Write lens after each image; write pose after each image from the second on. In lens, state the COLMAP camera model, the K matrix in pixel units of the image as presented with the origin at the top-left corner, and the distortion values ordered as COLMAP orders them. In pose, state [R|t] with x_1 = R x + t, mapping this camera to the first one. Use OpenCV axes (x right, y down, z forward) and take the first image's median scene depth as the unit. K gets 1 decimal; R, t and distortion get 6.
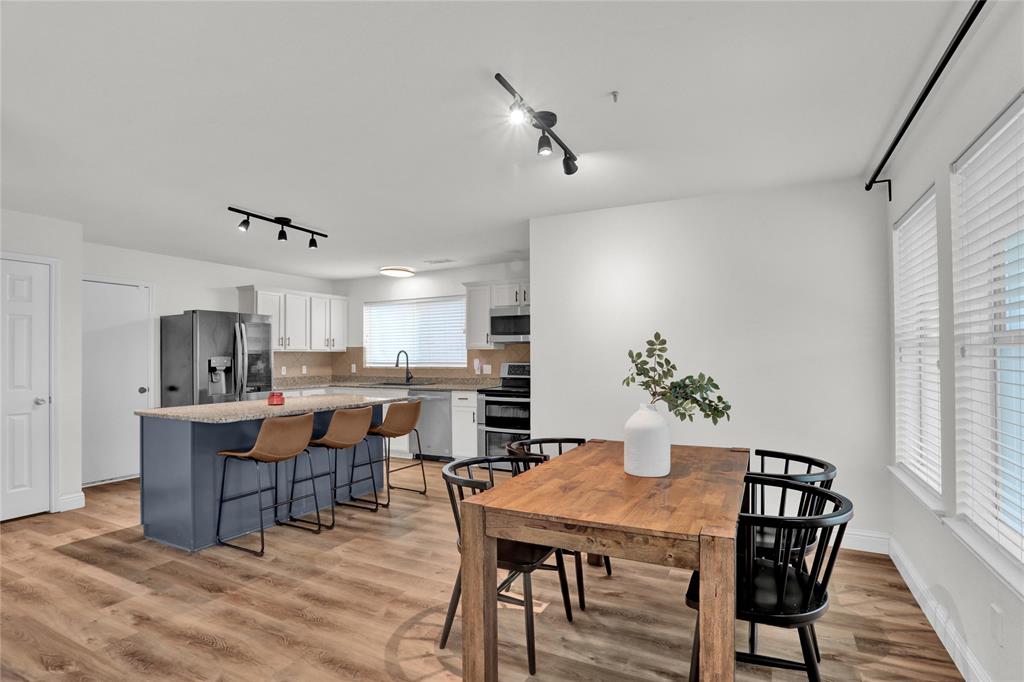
lens RADIAL K [[514.6, 0, 515.6], [0, 514.6, 345.5], [0, 0, 1]] dist [-0.053361, 0.024445]
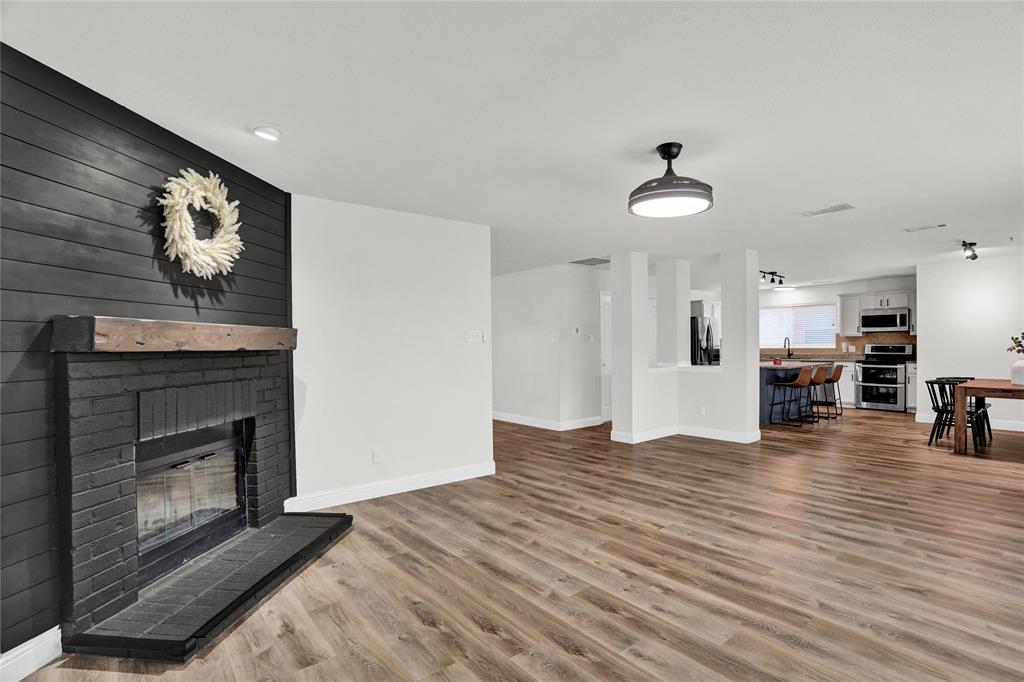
lens RADIAL K [[514.6, 0, 520.1], [0, 514.6, 343.1], [0, 0, 1]] dist [-0.053361, 0.024445]
pose [[0.922645, -0.002317, -0.385643, -0.448150], [0.010485, 0.999763, 0.019079, -0.012835], [0.385507, -0.021647, 0.922451, -0.919032]]
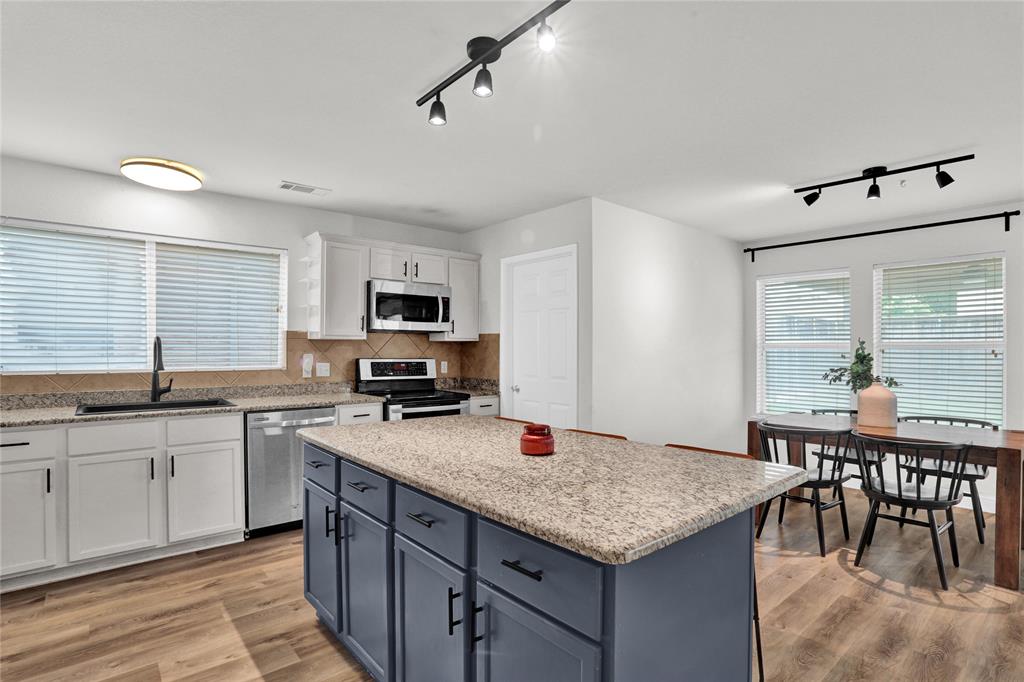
lens RADIAL K [[514.6, 0, 521.9], [0, 514.6, 349.2], [0, 0, 1]] dist [-0.053361, 0.024445]
pose [[0.363965, 0.004200, 0.931403, -0.647093], [-0.024111, 0.999697, 0.004914, 0.012277], [-0.931101, -0.024246, 0.363956, 0.597577]]
